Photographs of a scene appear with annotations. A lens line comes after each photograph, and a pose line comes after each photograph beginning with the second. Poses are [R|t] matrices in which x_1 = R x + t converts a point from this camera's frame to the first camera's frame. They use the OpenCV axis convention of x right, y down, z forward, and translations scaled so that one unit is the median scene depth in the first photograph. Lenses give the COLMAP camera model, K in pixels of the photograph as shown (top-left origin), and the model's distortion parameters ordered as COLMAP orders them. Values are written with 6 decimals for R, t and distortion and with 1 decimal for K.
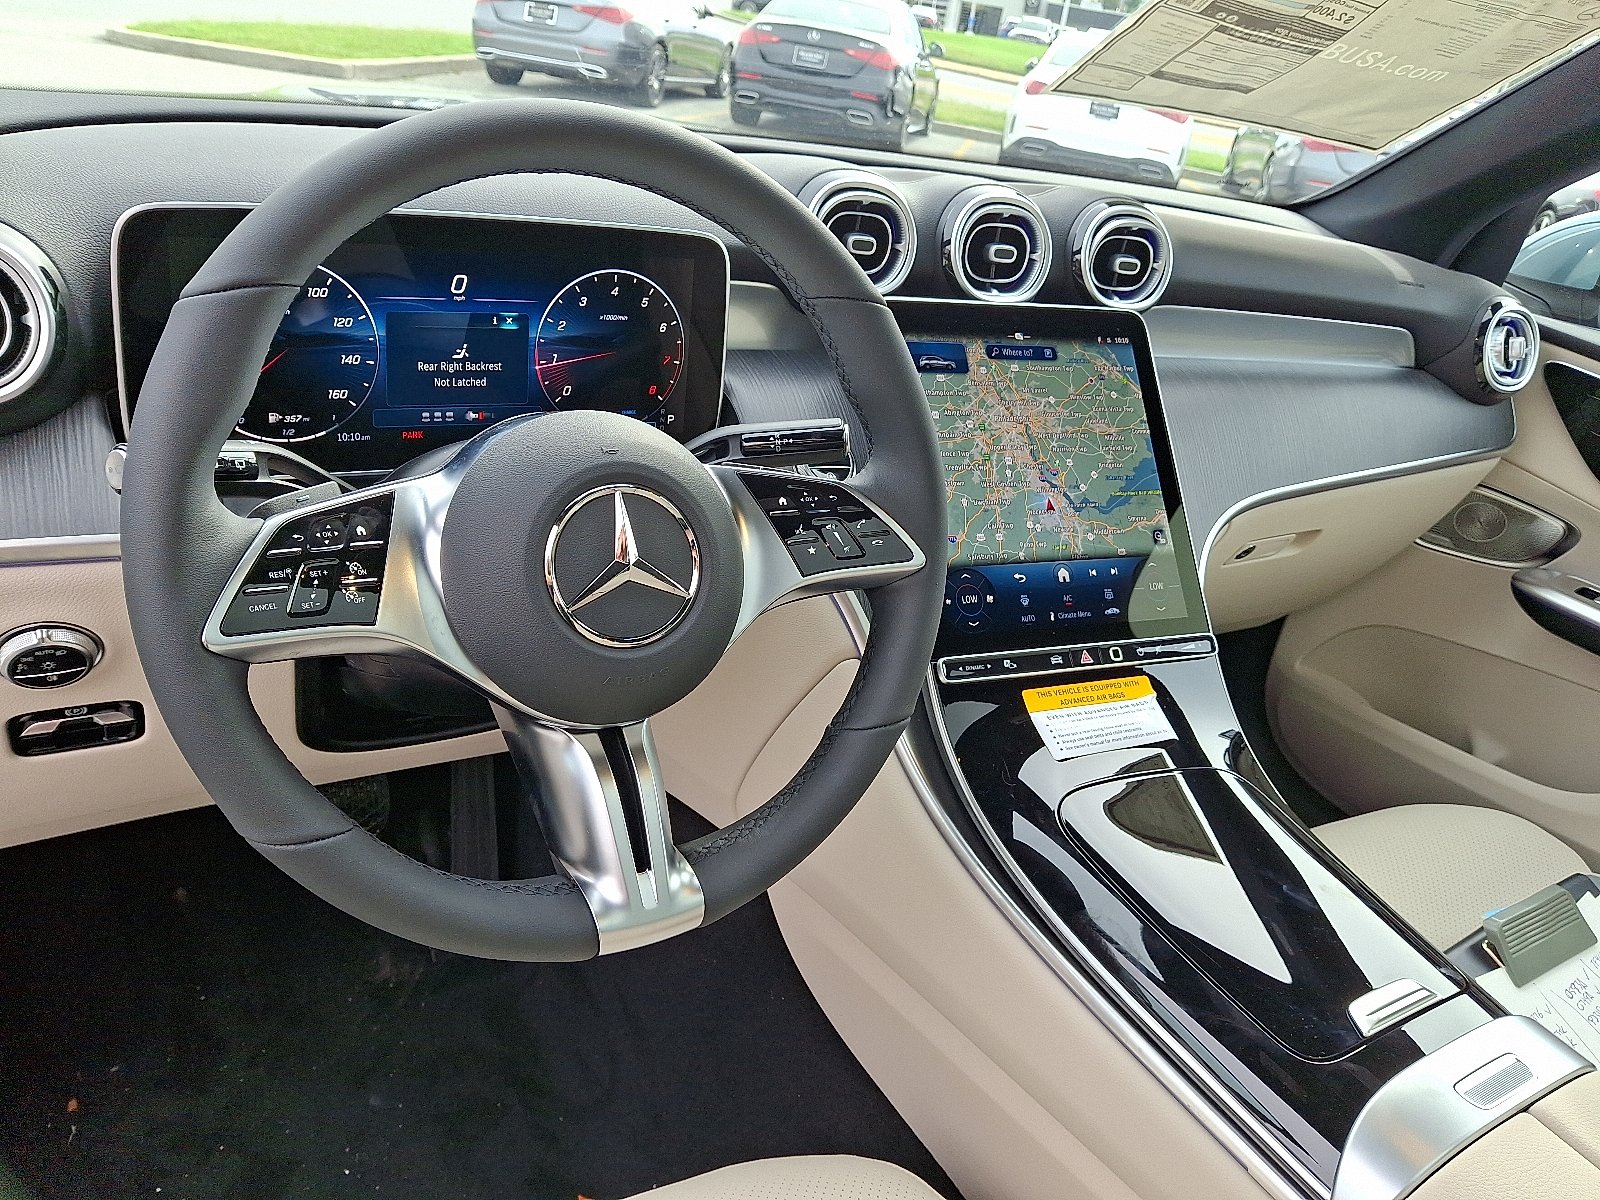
lens RADIAL K [[1273.5, 0, 763.1], [0, 1273.5, 627.0], [0, 0, 1]] dist [0.272384, -0.534774]
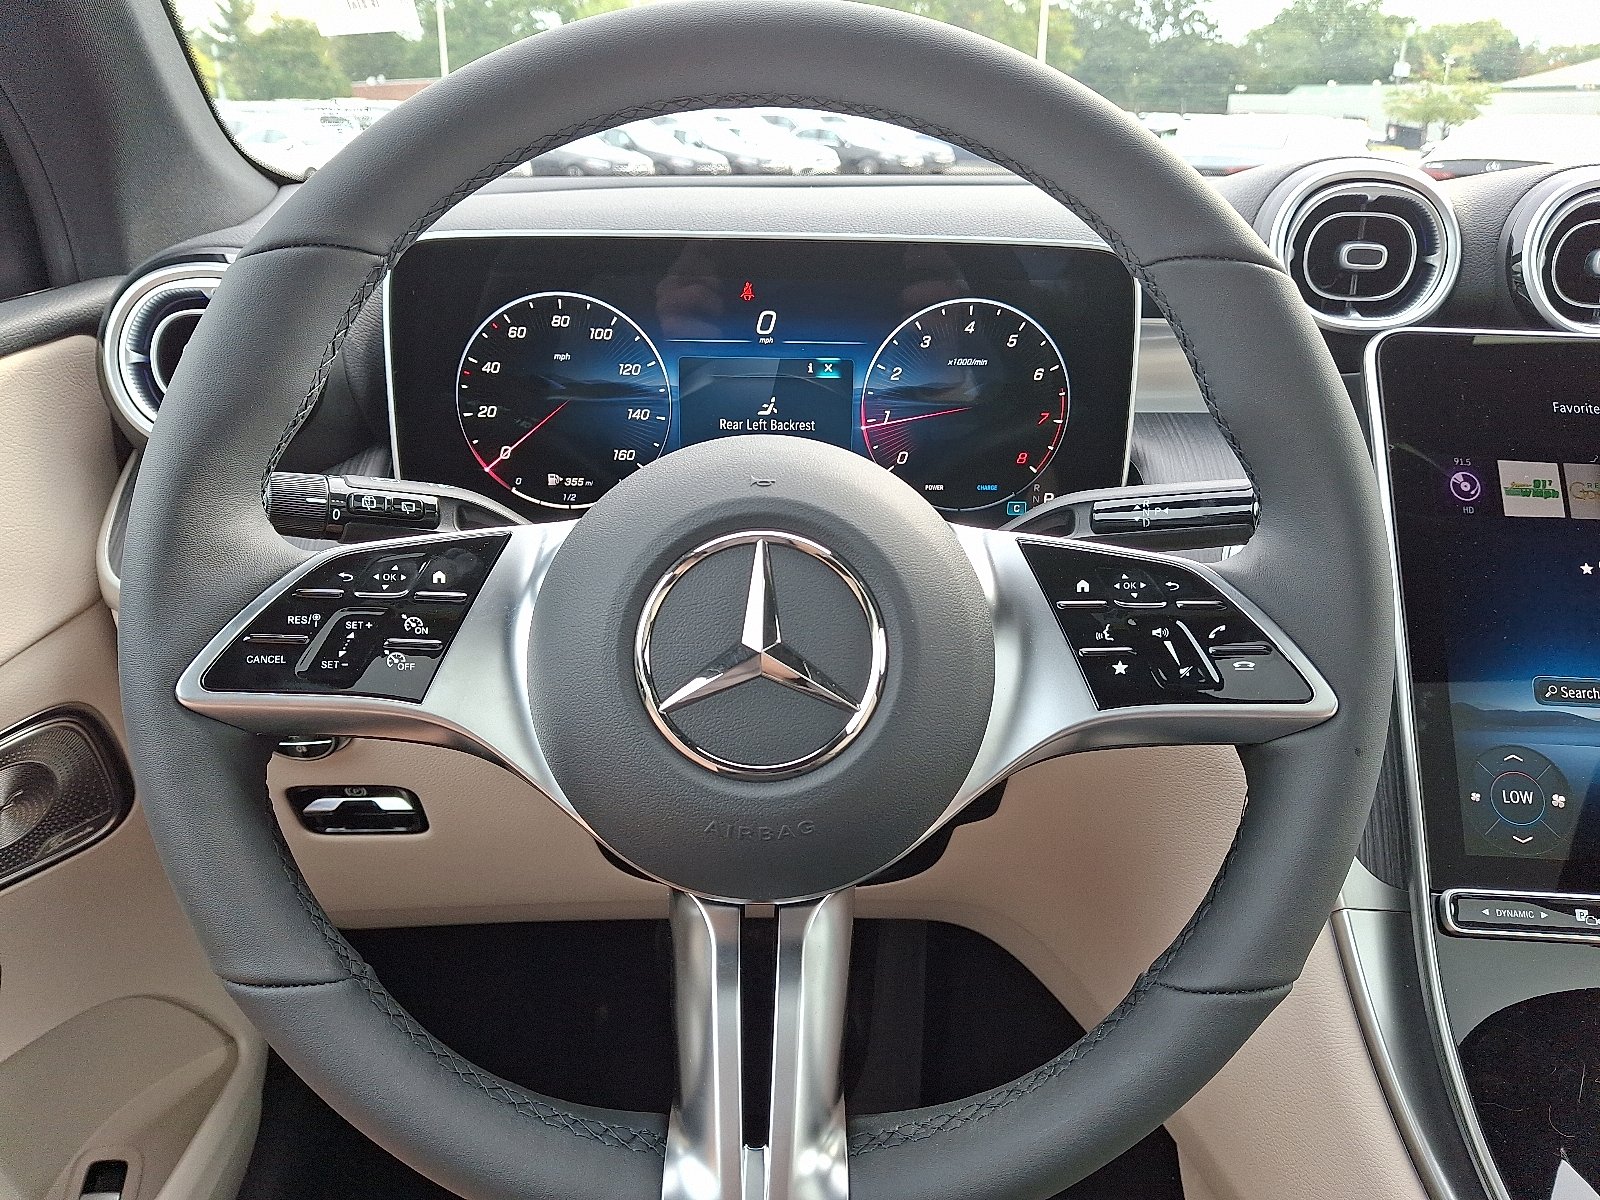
lens RADIAL K [[1273.5, 0, 763.1], [0, 1273.5, 627.0], [0, 0, 1]] dist [0.272384, -0.534774]
pose [[0.876959, 0.062667, -0.476461, 0.161221], [-0.122406, 0.987888, -0.095365, 0.002490], [0.464714, 0.141953, 0.874008, 0.320031]]
